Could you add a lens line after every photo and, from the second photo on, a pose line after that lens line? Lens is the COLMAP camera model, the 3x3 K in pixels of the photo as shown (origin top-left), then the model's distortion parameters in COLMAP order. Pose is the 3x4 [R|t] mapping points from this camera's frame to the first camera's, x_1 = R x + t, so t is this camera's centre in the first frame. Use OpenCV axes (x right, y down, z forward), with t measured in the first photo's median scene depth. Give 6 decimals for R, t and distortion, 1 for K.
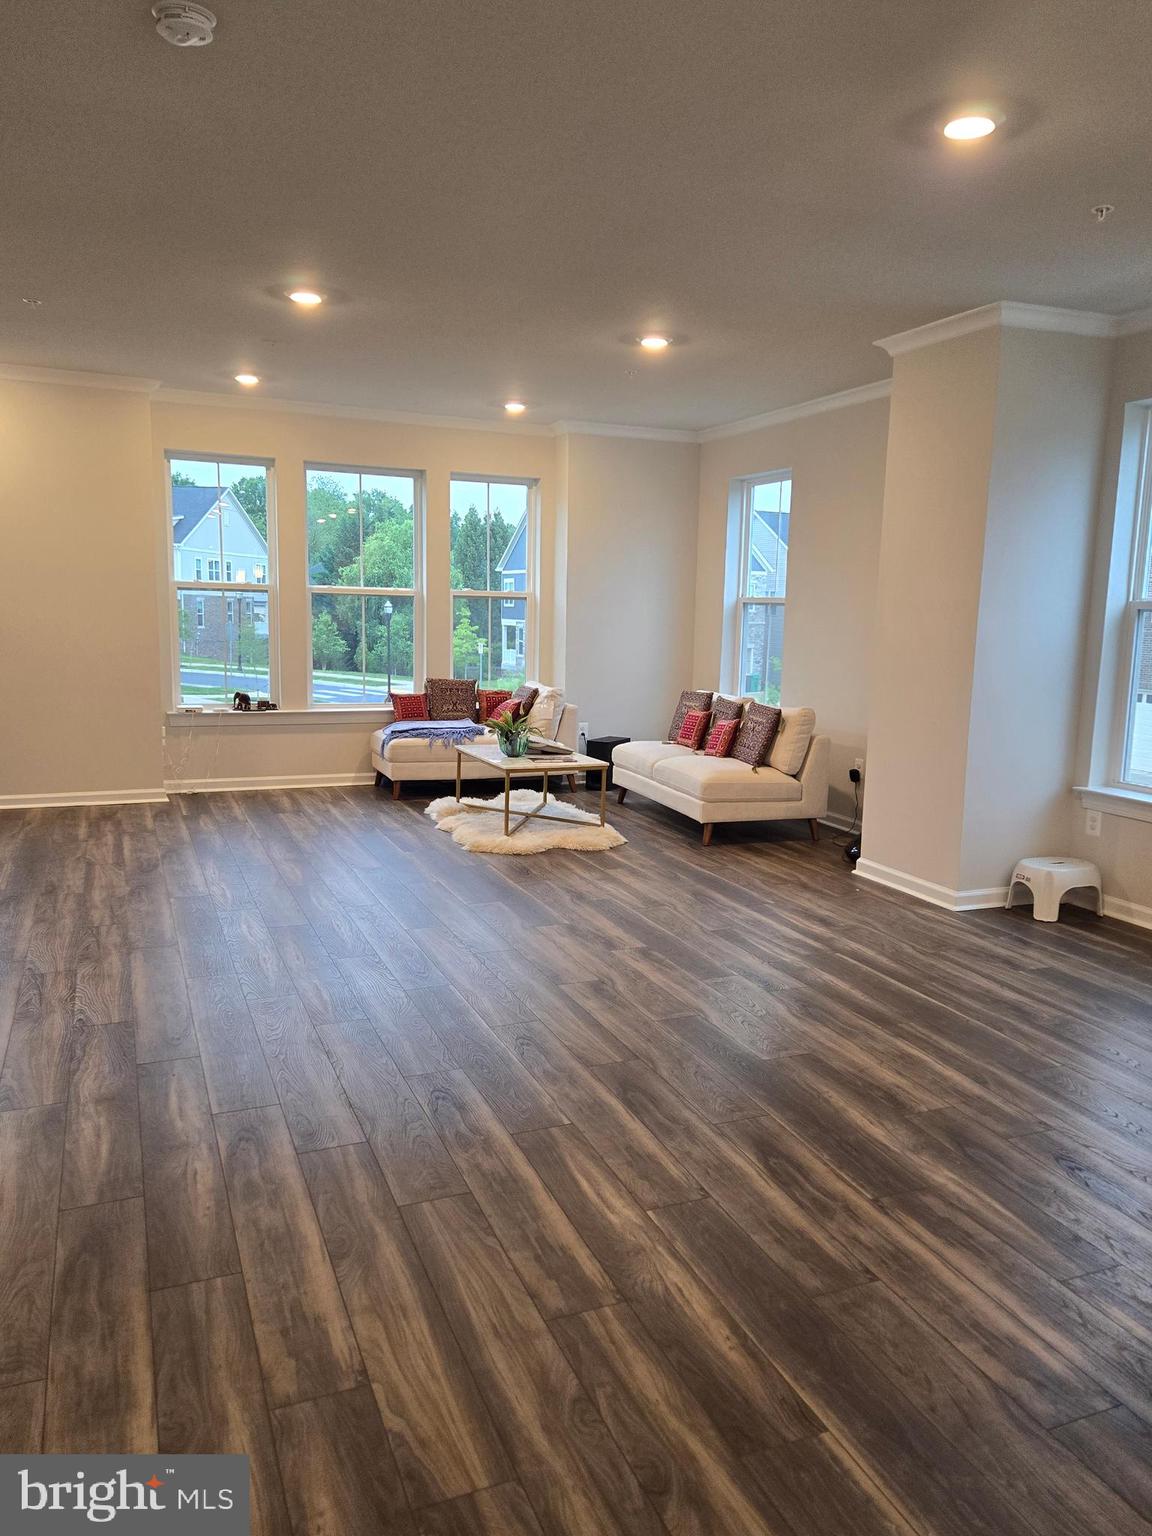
lens RADIAL K [[1103.0, 0, 576.0], [0, 1103.0, 768.0], [0, 0, 1]] dist [0.072783, -0.076209]
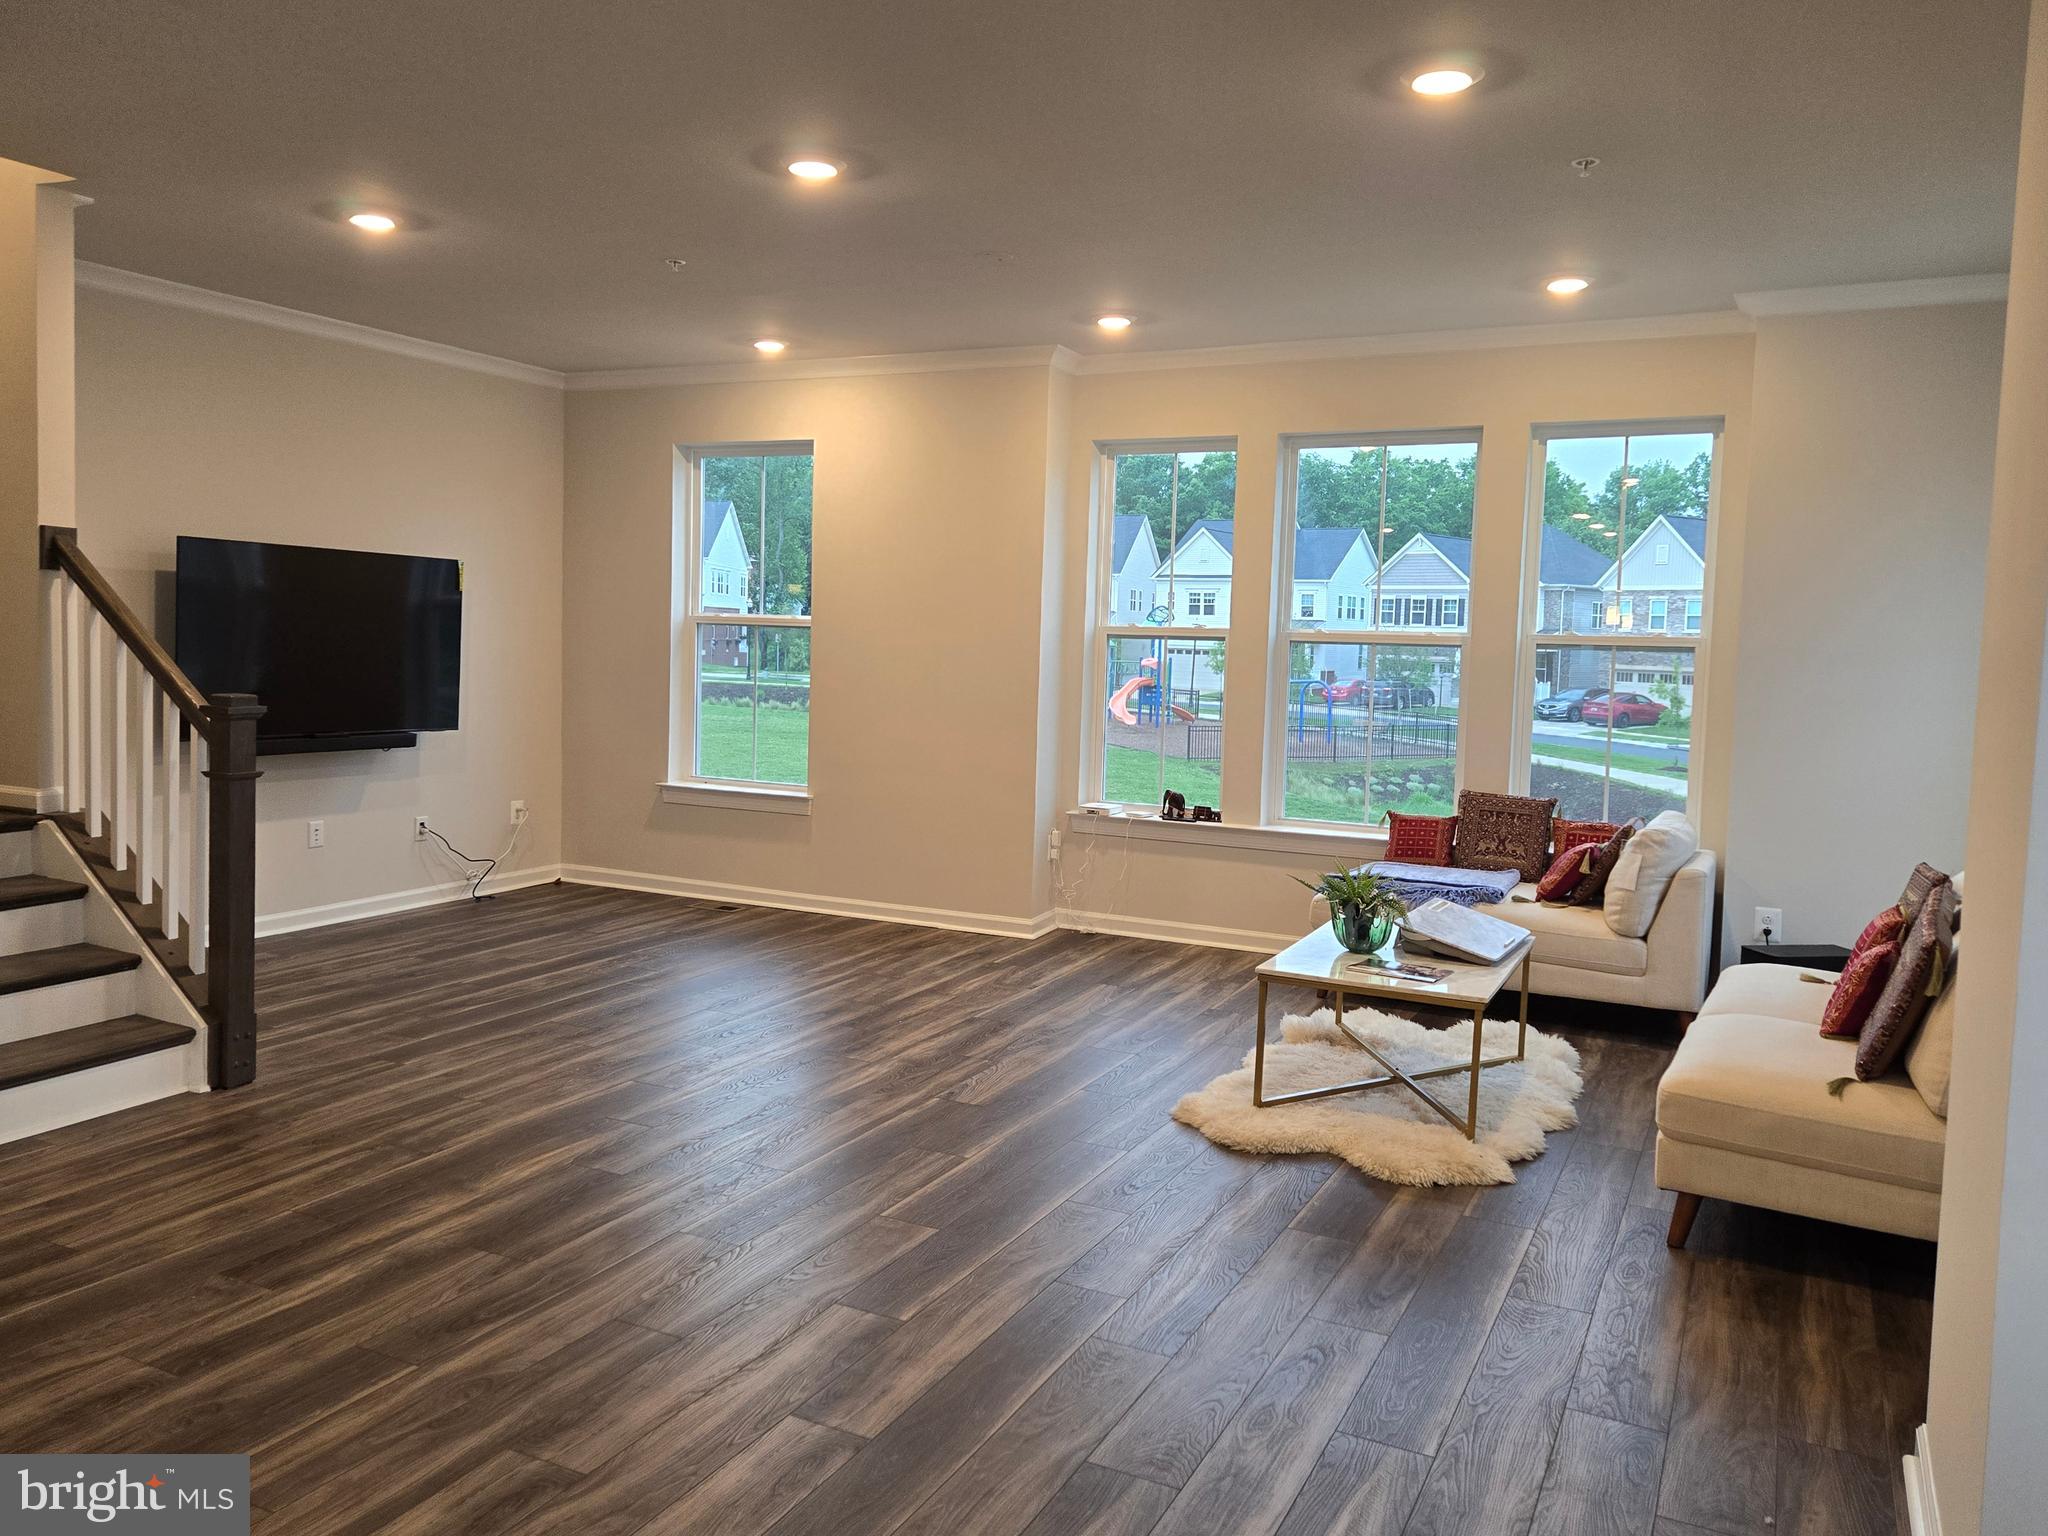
lens RADIAL K [[1470.6, 0, 1025.5], [0, 1470.6, 737.9], [0, 0, 1]] dist [0.072783, -0.076209]
pose [[0.651731, 0.046049, -0.757051, 0.318132], [-0.117057, 0.992303, -0.040413, -0.056431], [0.749362, 0.114956, 0.652105, 0.376493]]
